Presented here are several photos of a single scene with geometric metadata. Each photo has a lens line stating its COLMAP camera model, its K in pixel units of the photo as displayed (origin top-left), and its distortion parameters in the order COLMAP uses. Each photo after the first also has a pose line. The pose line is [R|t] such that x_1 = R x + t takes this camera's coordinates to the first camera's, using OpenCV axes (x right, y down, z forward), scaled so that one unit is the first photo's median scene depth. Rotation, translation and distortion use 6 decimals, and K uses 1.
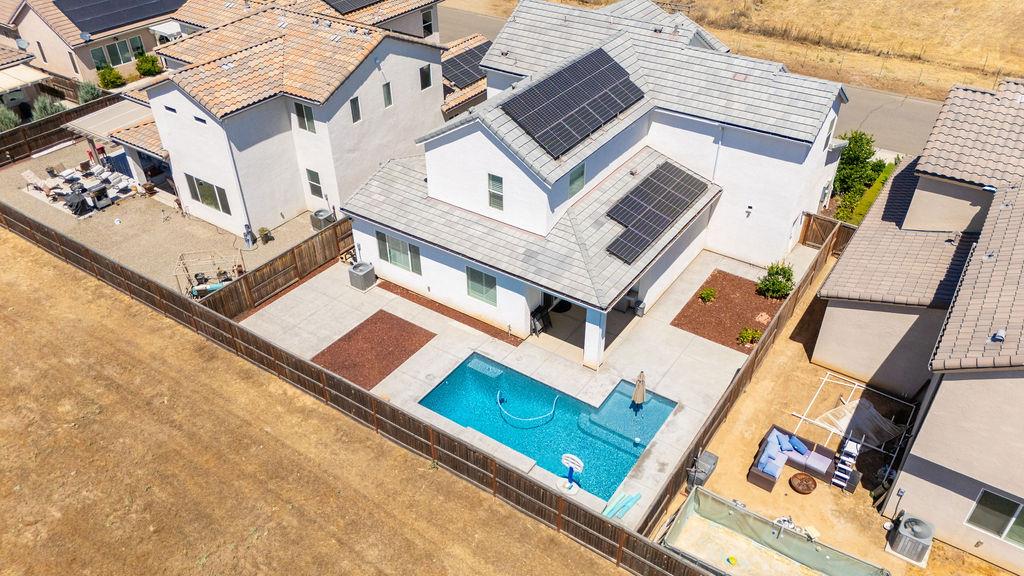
lens RADIAL K [[752.4, 0, 512.0], [0, 752.4, 288.0], [0, 0, 1]] dist [0.096338, -0.099810]
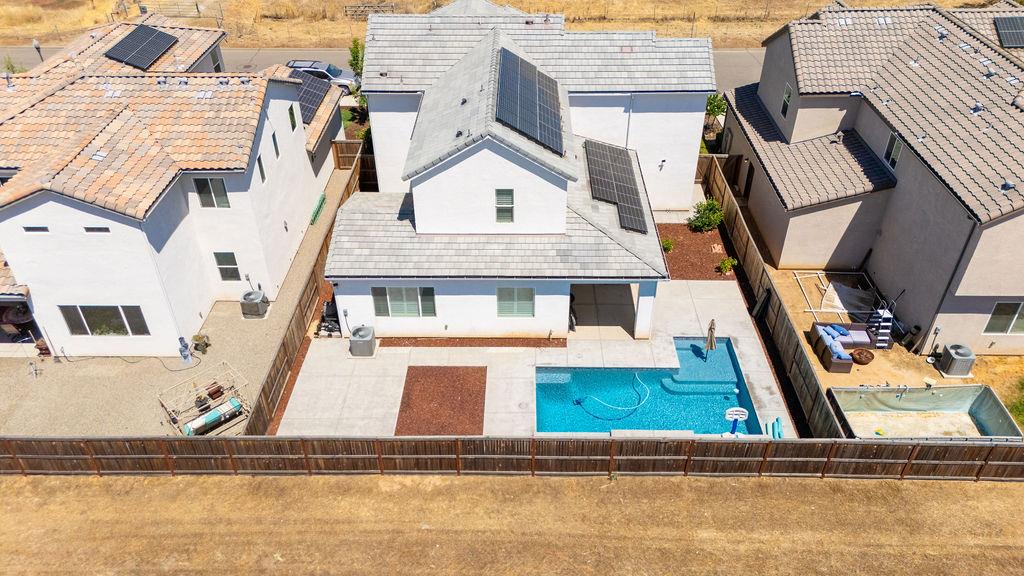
lens RADIAL K [[752.4, 0, 512.0], [0, 752.4, 288.0], [0, 0, 1]] dist [0.096338, -0.099810]
pose [[0.833460, -0.324044, 0.447593, -0.473526], [0.324042, 0.942729, 0.079110, -0.098403], [-0.447594, 0.079104, 0.890731, 0.129774]]
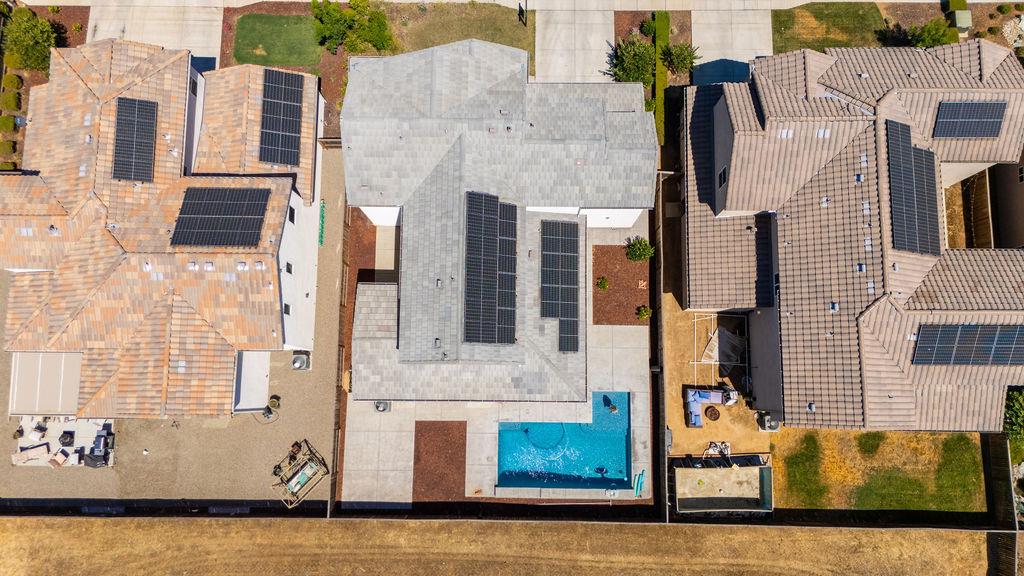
lens RADIAL K [[752.4, 0, 512.0], [0, 752.4, 288.0], [0, 0, 1]] dist [0.096338, -0.099810]
pose [[0.831618, -0.550209, 0.075371, 0.005545], [0.330110, 0.598895, 0.729625, -1.145908], [-0.446585, -0.581889, 0.679682, 0.117991]]
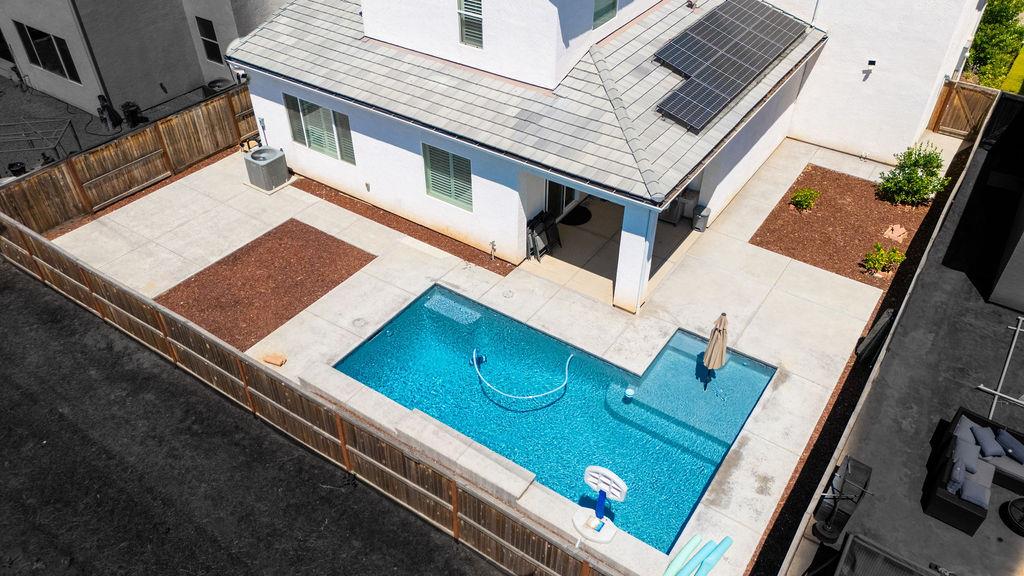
lens RADIAL K [[752.4, 0, 512.0], [0, 752.4, 288.0], [0, 0, 1]] dist [0.096338, -0.099810]
pose [[0.999974, 0.005797, 0.004293, 0.009706], [-0.006035, 0.998316, 0.057694, 0.051863], [-0.003952, -0.057719, 0.998325, 0.376879]]
